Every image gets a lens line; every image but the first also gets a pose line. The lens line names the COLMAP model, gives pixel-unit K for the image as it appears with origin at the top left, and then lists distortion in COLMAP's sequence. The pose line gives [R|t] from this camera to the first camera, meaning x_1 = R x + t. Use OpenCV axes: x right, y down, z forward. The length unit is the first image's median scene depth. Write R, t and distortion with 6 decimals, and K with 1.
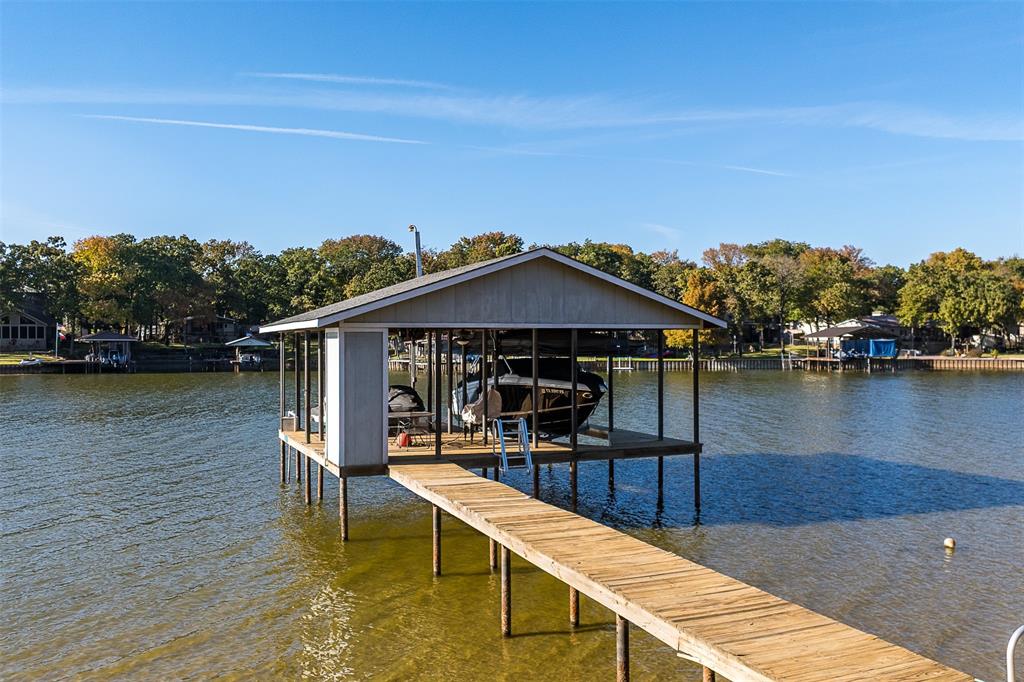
lens RADIAL K [[871.5, 0, 510.7], [0, 871.5, 341.3], [0, 0, 1]] dist [-0.007748, -0.001353]
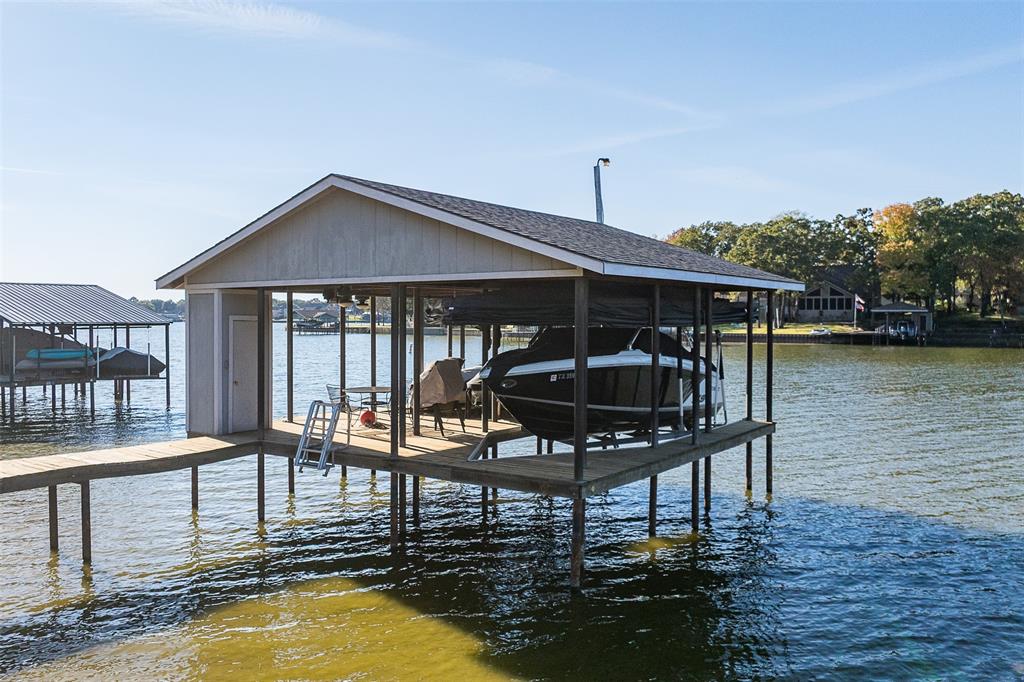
lens RADIAL K [[871.5, 0, 511.2], [0, 871.5, 339.4], [0, 0, 1]] dist [-0.007748, -0.001353]
pose [[0.504793, 0.023838, -0.862911, 0.149238], [0.001091, 0.999600, 0.028252, 0.002381], [0.863240, -0.015203, 0.504566, 0.145004]]
